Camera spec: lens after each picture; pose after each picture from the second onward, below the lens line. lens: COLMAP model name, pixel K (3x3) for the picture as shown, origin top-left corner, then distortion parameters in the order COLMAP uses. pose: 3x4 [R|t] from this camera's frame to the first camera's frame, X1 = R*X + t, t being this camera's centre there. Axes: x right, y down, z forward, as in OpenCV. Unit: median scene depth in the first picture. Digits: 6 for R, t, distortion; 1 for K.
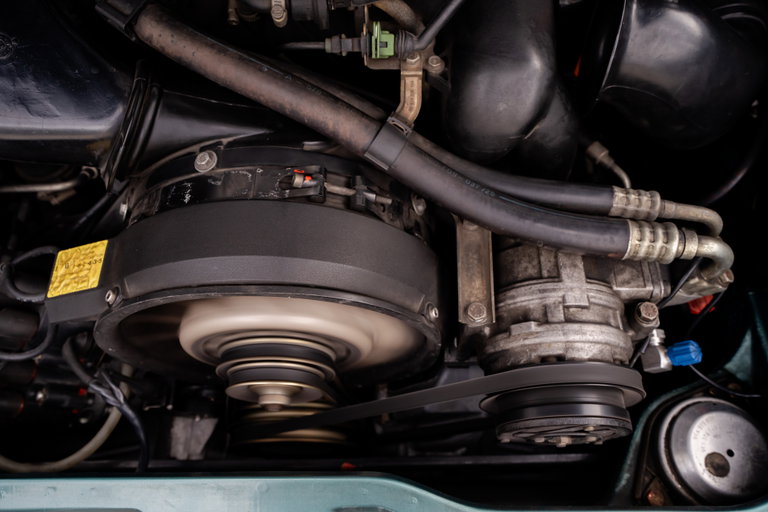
lens RADIAL K [[581.8, 0, 384.0], [0, 581.8, 256.0], [0, 0, 1]] dist [0.003779, 0.003308]
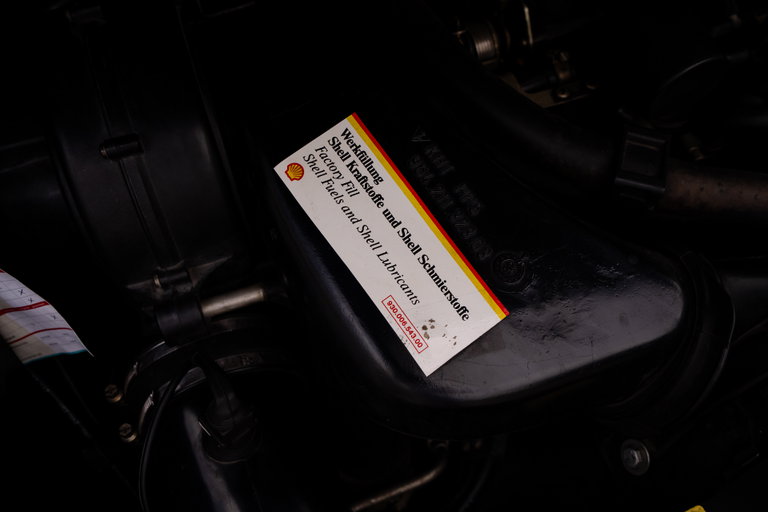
lens RADIAL K [[739.4, 0, 384.0], [0, 739.4, 256.0], [0, 0, 1]] dist [0.052241, 0.009514]
pose [[0.940565, -0.301180, 0.156934, -0.873108], [0.335326, 0.896787, -0.288668, -0.151338], [-0.053796, 0.324135, 0.944480, 0.140088]]
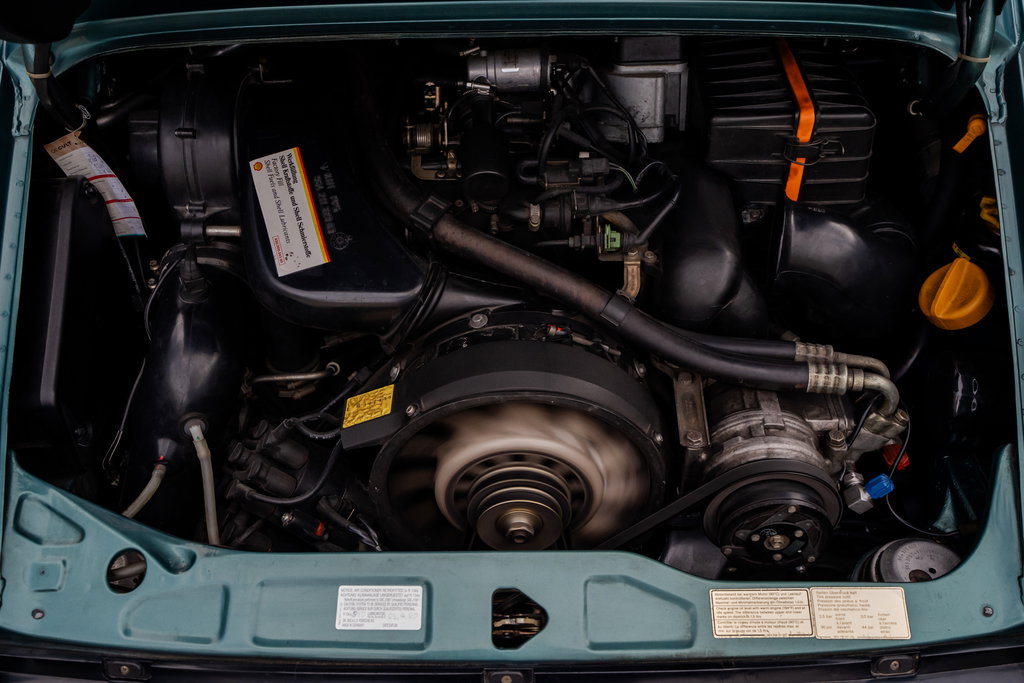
lens RADIAL K [[985.8, 0, 512.0], [0, 985.8, 341.5], [0, 0, 1]] dist [0.052241, 0.009514]
pose [[0.999957, -0.001959, -0.009113, -0.207317], [-0.001687, 0.923491, -0.383617, 0.717112], [0.009167, 0.383616, 0.923447, -1.011380]]
